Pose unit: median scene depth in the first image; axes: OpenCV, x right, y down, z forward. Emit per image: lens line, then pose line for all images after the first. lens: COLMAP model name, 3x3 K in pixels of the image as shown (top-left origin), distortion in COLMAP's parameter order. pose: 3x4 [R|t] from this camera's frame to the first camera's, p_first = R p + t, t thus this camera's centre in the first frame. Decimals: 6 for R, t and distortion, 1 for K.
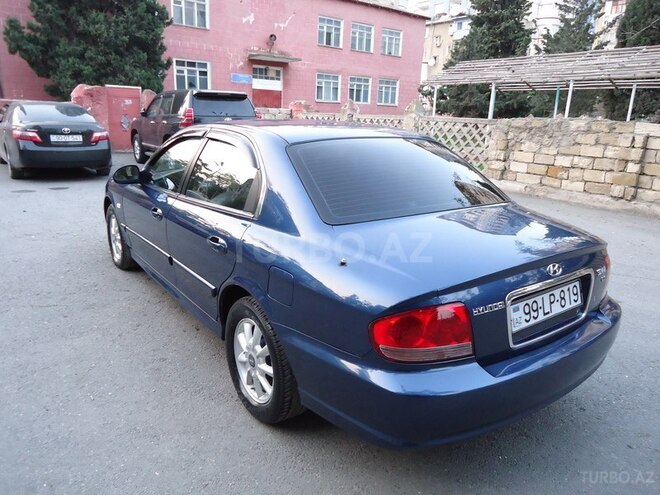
lens RADIAL K [[483.6, 0, 330.8], [0, 483.6, 243.7], [0, 0, 1]] dist [-0.005515, 0.004412]
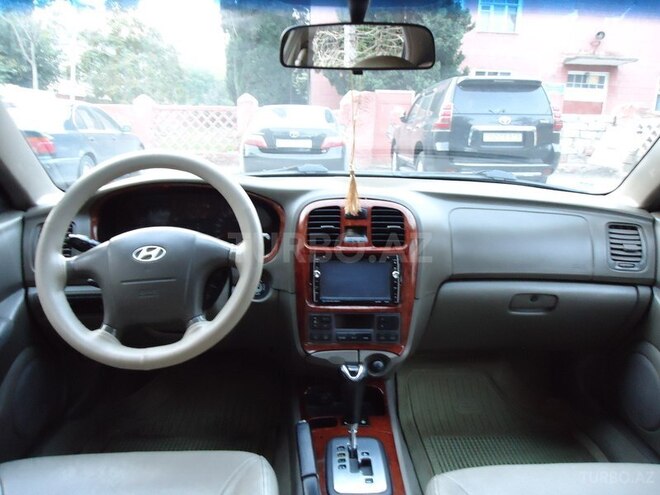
lens RADIAL K [[483.6, 0, 330.8], [0, 483.6, 243.7], [0, 0, 1]] dist [-0.005515, 0.004412]
pose [[0.827218, 0.116658, -0.549638, -0.011841], [-0.141612, 0.989918, -0.003025, -0.022987], [0.543743, 0.080338, 0.835398, 0.144593]]
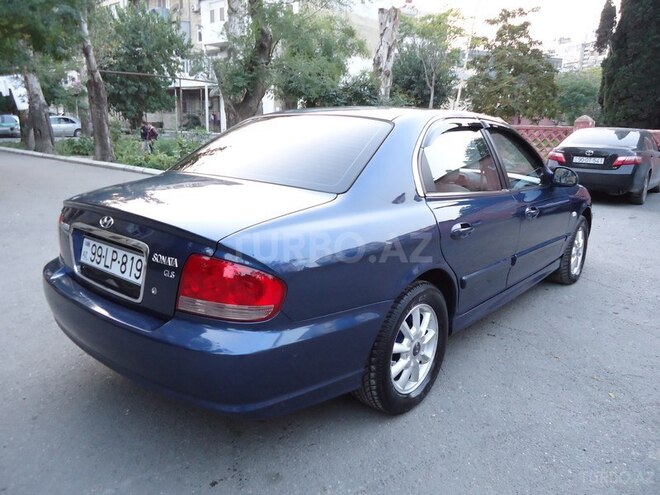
lens RADIAL K [[483.6, 0, 330.8], [0, 483.6, 243.7], [0, 0, 1]] dist [-0.005515, 0.004412]
pose [[0.238890, 0.197882, -0.950671, 0.126975], [-0.274374, 0.952878, 0.129395, -0.013173], [0.931478, 0.229928, 0.281926, 0.096993]]
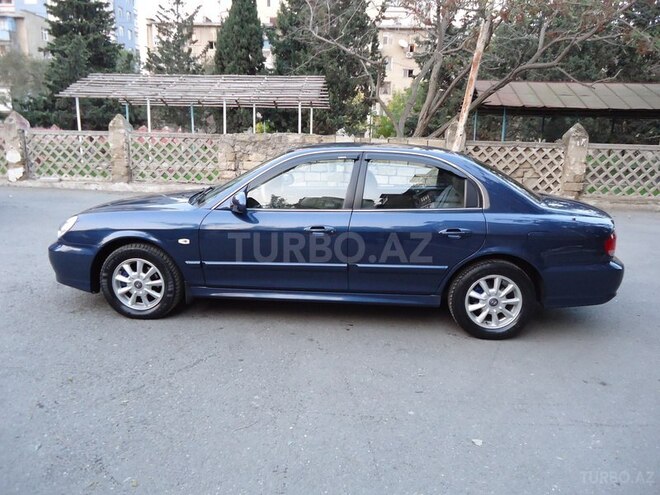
lens RADIAL K [[483.6, 0, 330.8], [0, 483.6, 243.7], [0, 0, 1]] dist [-0.005515, 0.004412]
pose [[0.647385, -0.179493, 0.740726, -0.161350], [0.195210, 0.978504, 0.066501, -0.014073], [-0.736740, 0.101546, 0.668508, 0.035077]]
